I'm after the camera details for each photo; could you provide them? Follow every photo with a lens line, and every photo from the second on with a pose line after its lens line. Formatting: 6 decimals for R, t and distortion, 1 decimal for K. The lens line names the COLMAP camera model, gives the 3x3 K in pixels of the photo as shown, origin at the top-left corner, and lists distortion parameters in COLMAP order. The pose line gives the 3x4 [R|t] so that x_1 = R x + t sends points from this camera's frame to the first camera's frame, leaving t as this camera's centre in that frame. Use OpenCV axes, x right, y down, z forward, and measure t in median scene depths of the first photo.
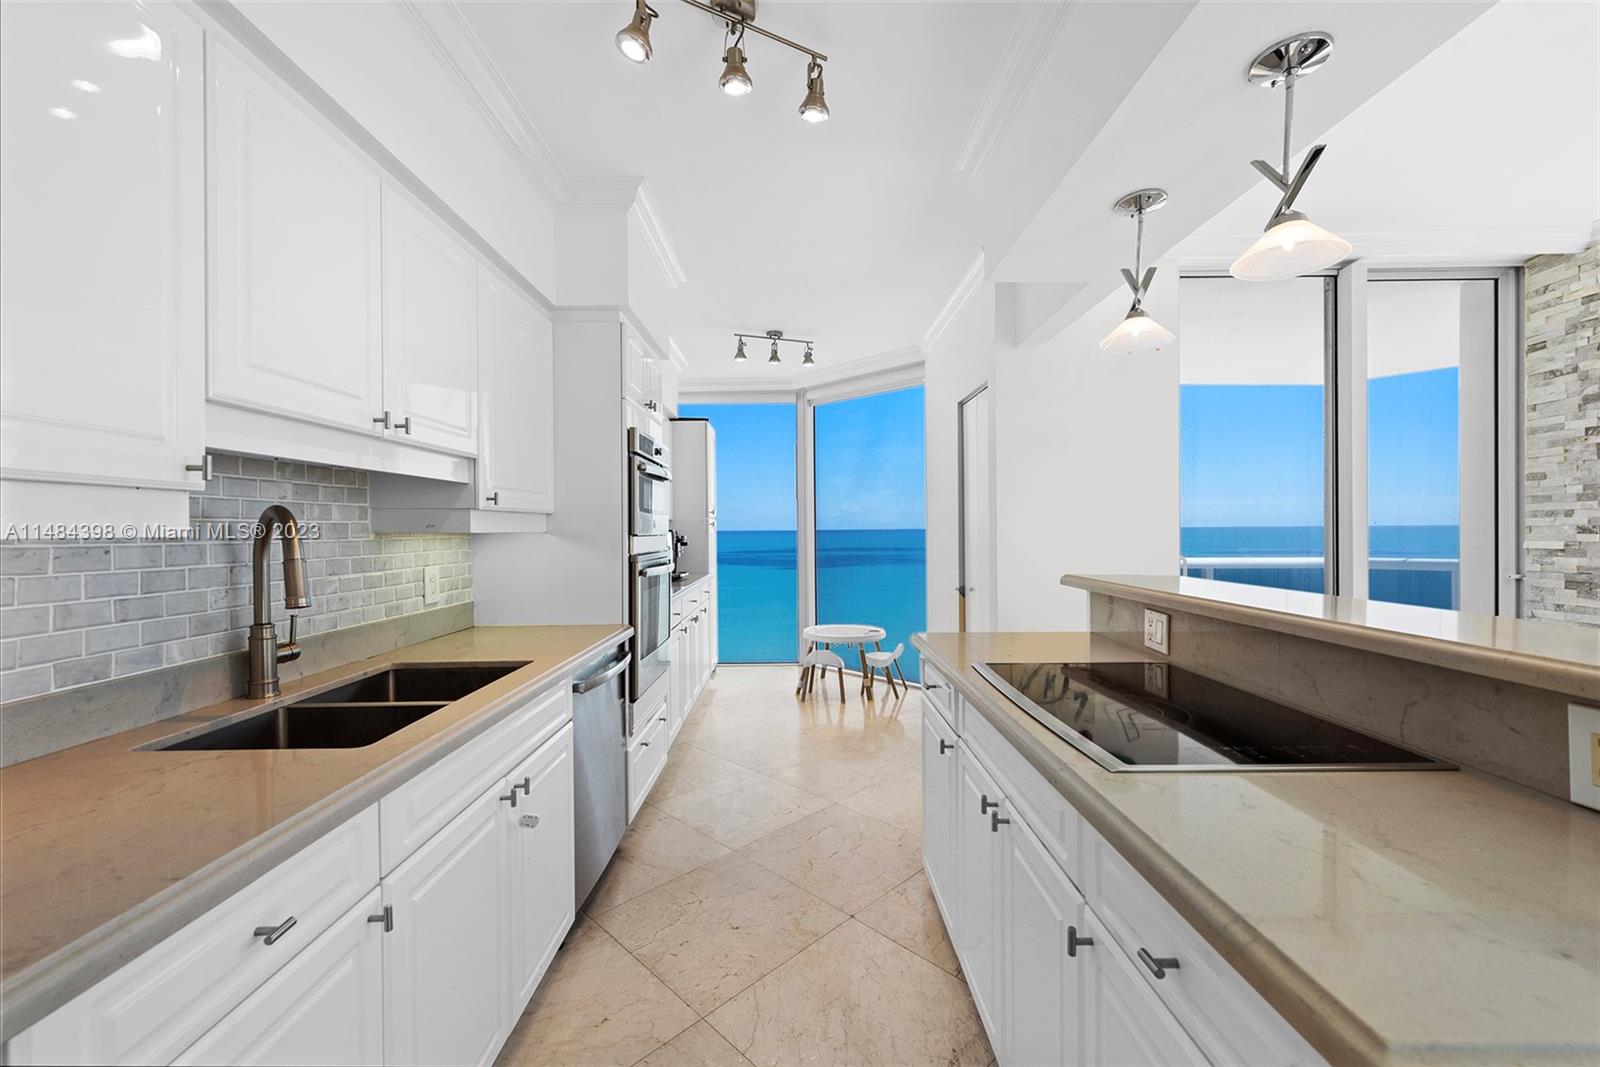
lens RADIAL K [[654.6, 0, 811.6], [0, 654.6, 533.2], [0, 0, 1]] dist [0.006694, -0.002882]
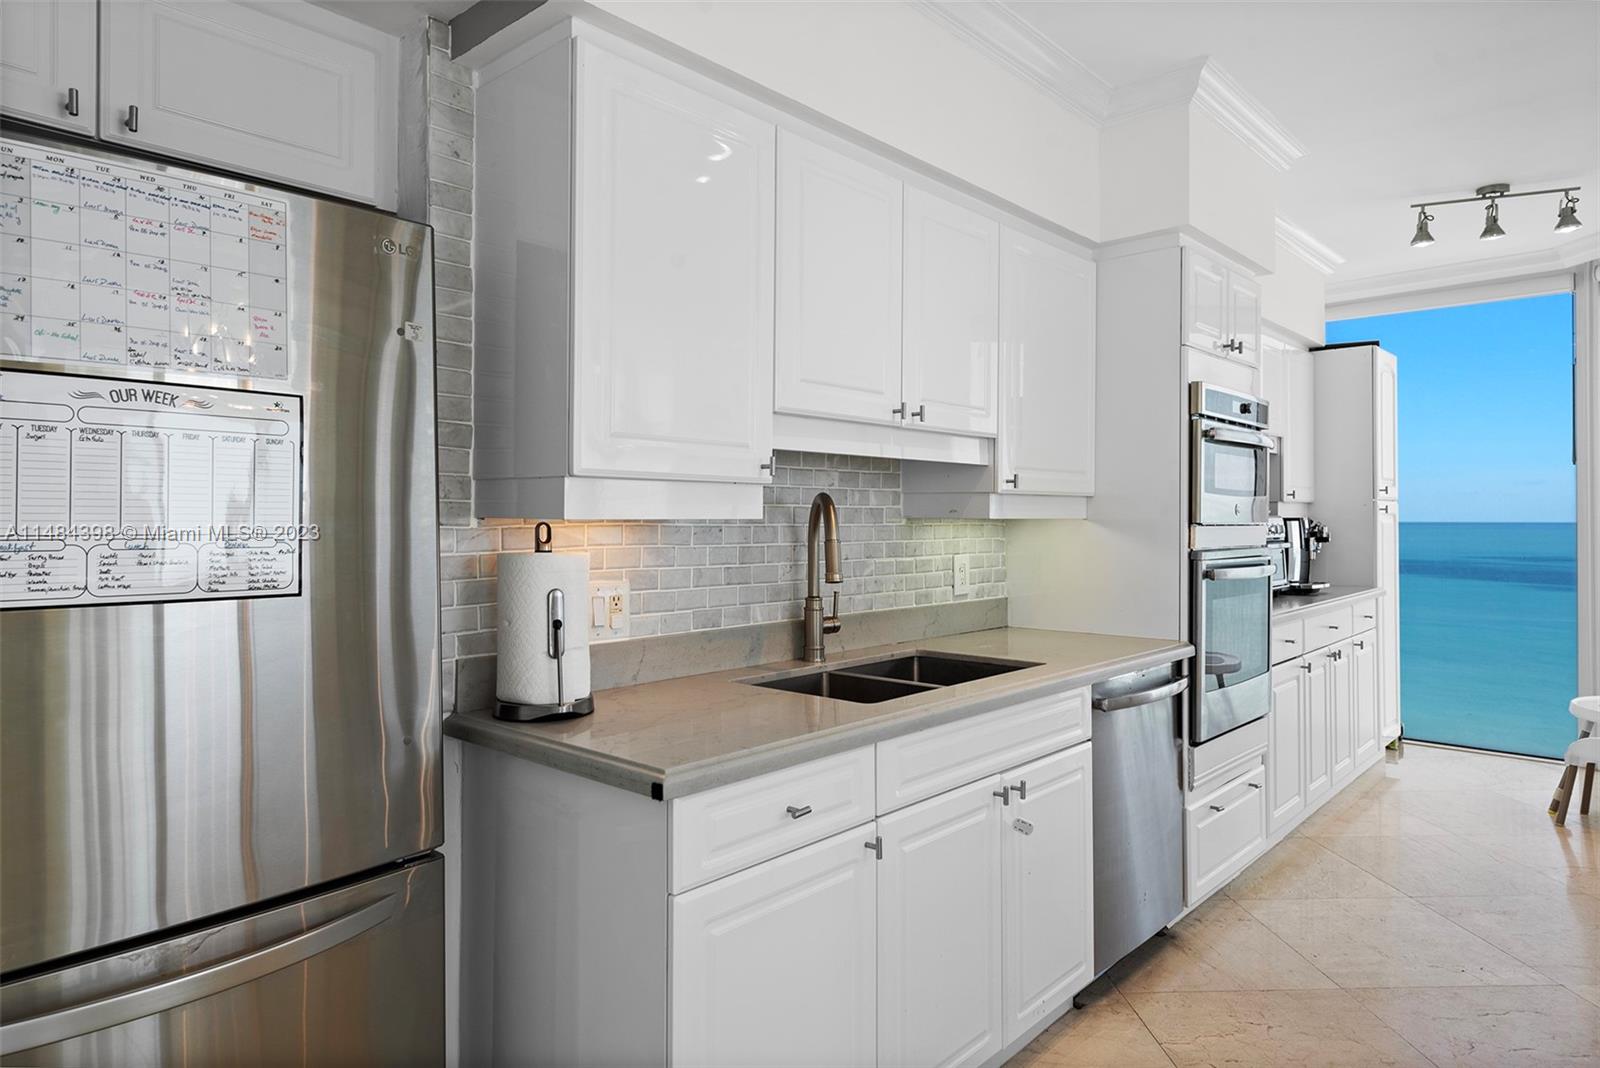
lens RADIAL K [[999.9, 0, 777.6], [0, 999.9, 503.0], [0, 0, 1]] dist [-0.002066, -0.001512]
pose [[0.716282, -0.001398, -0.697810, 0.248372], [-0.011590, 0.999836, -0.013900, 0.000431], [0.697715, 0.018044, 0.716148, -0.216720]]
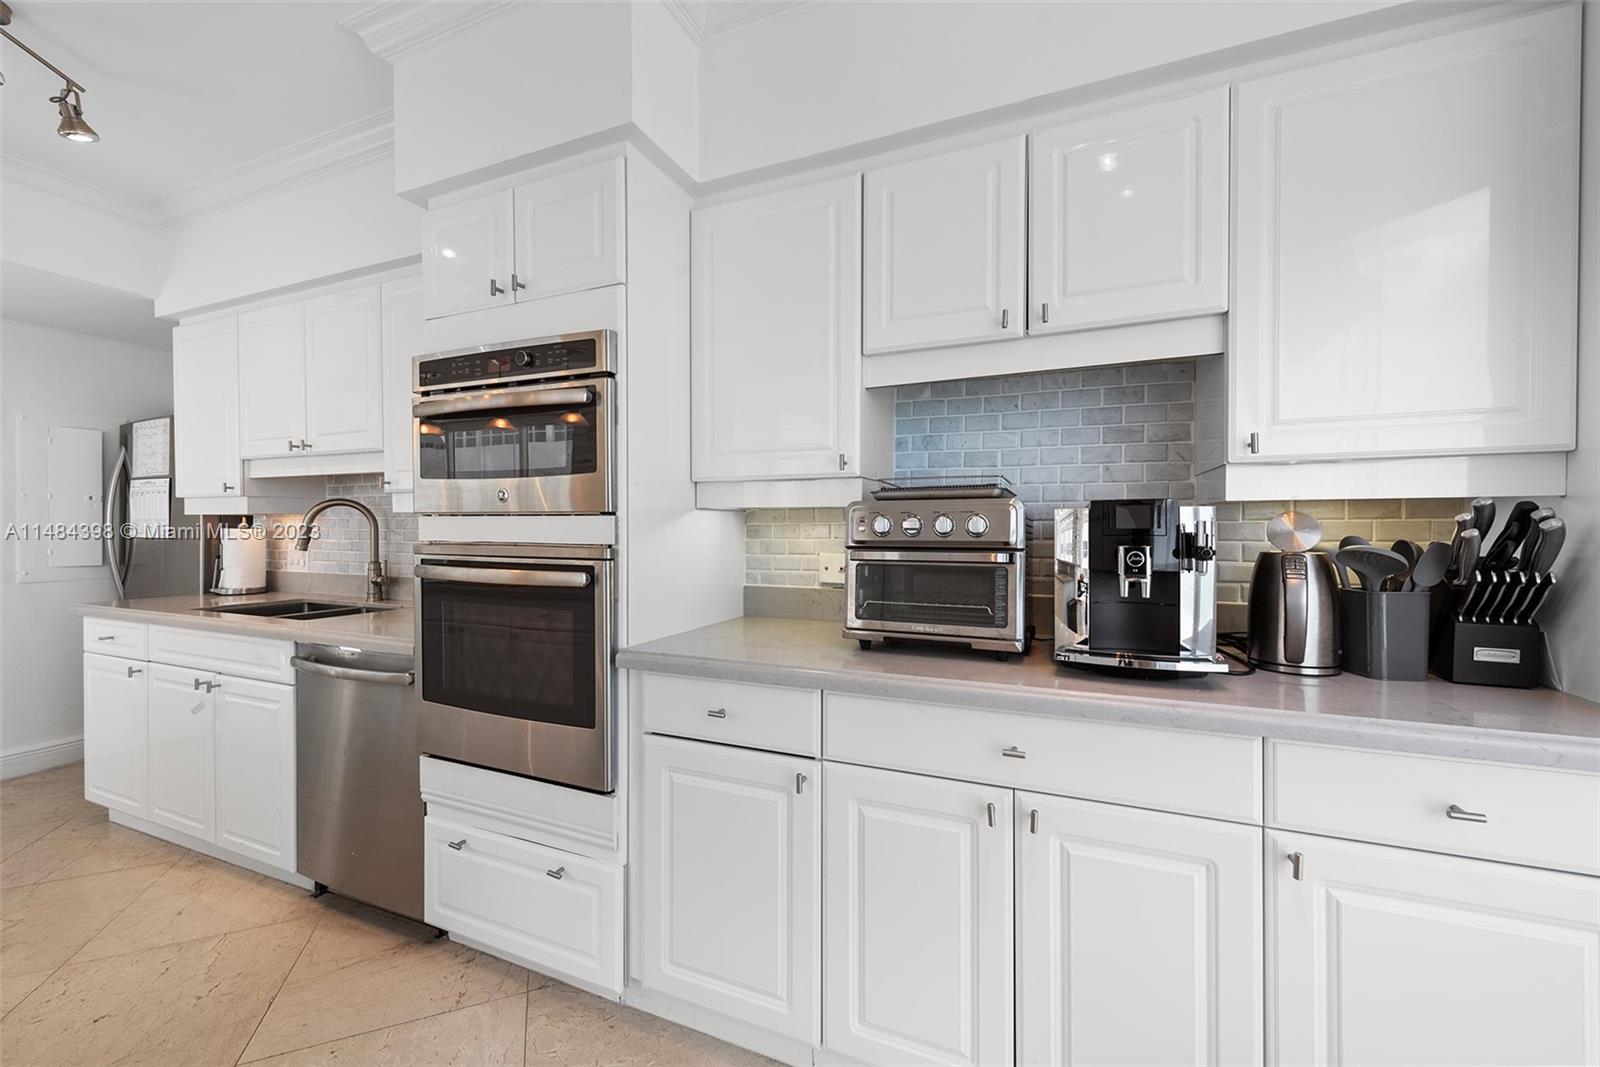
lens RADIAL K [[634.1, 0, 802.0], [0, 634.1, 530.9], [0, 0, 1]] dist [-0.000921, -0.000066]
pose [[-0.421301, 0.017451, -0.906753, 0.220729], [-0.003138, 0.999781, 0.020700, 0.006432], [0.906915, 0.011567, -0.421154, 2.217803]]
